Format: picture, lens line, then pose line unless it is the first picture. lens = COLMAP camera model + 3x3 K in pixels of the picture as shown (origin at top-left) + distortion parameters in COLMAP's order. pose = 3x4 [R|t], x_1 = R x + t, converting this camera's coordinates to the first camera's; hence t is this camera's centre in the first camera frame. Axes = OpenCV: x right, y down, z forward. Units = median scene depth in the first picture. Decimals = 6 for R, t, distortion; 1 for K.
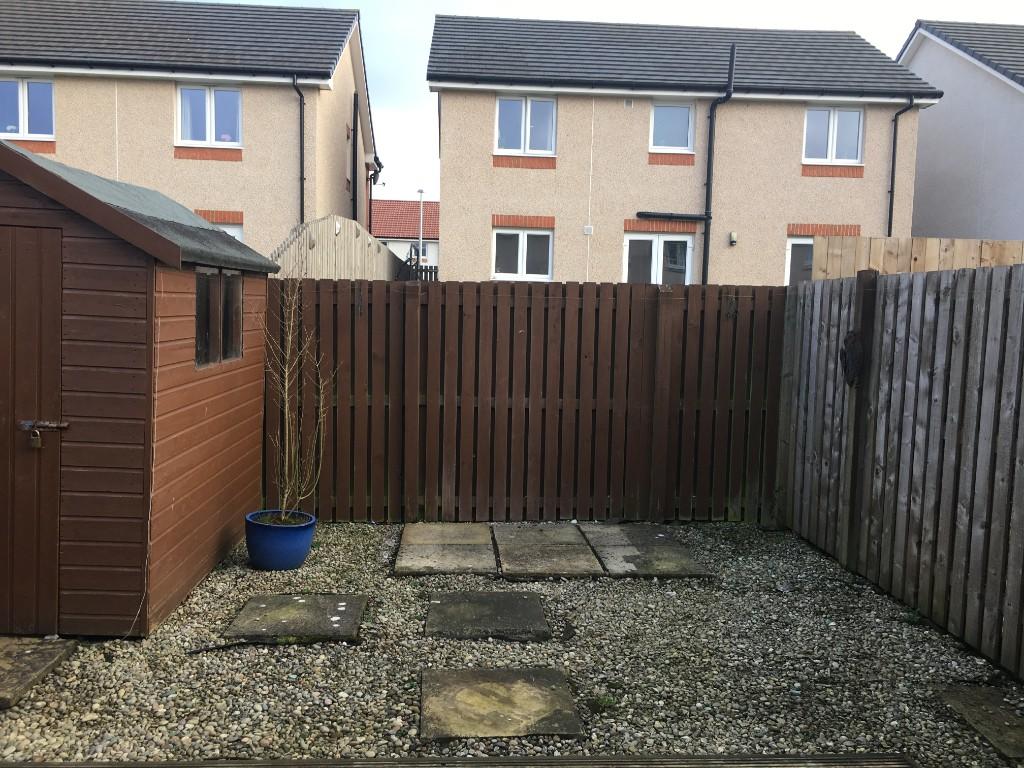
lens RADIAL K [[859.2, 0, 510.3], [0, 859.2, 381.7], [0, 0, 1]] dist [0.018091, 0.008781]
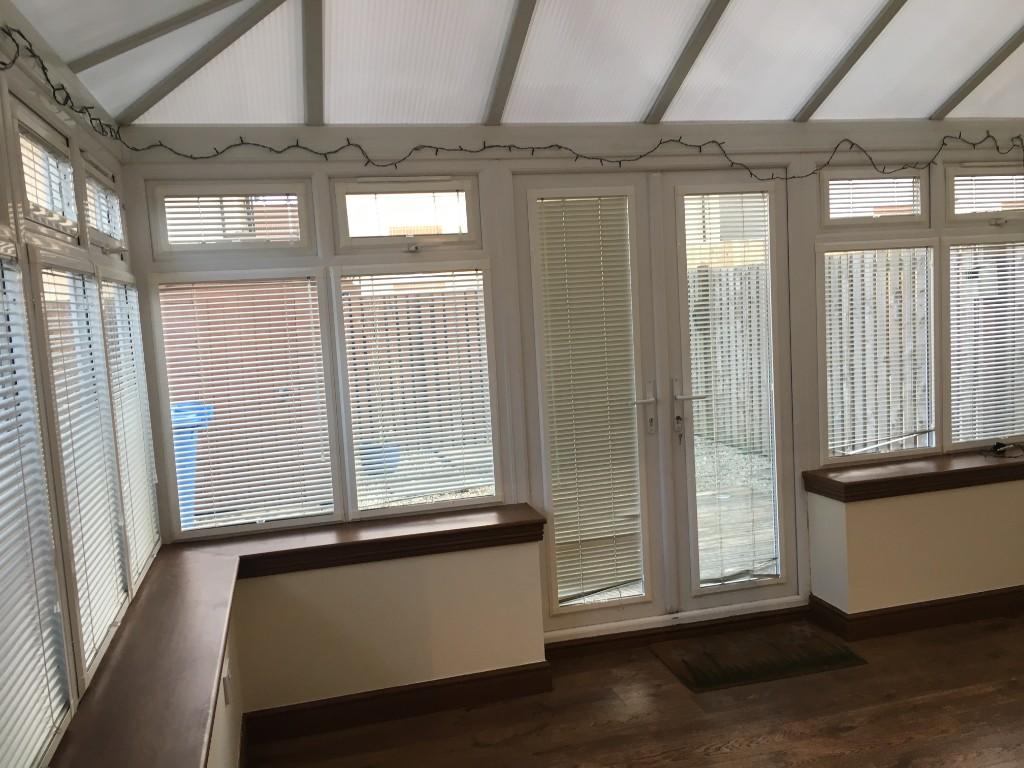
lens RADIAL K [[859.2, 0, 514.2], [0, 859.2, 385.2], [0, 0, 1]] dist [0.018091, 0.008781]
pose [[0.978081, -0.090465, 0.187544, -0.335824], [0.093156, 0.995636, -0.005566, 0.091122], [-0.186222, 0.022914, 0.982240, -0.691750]]
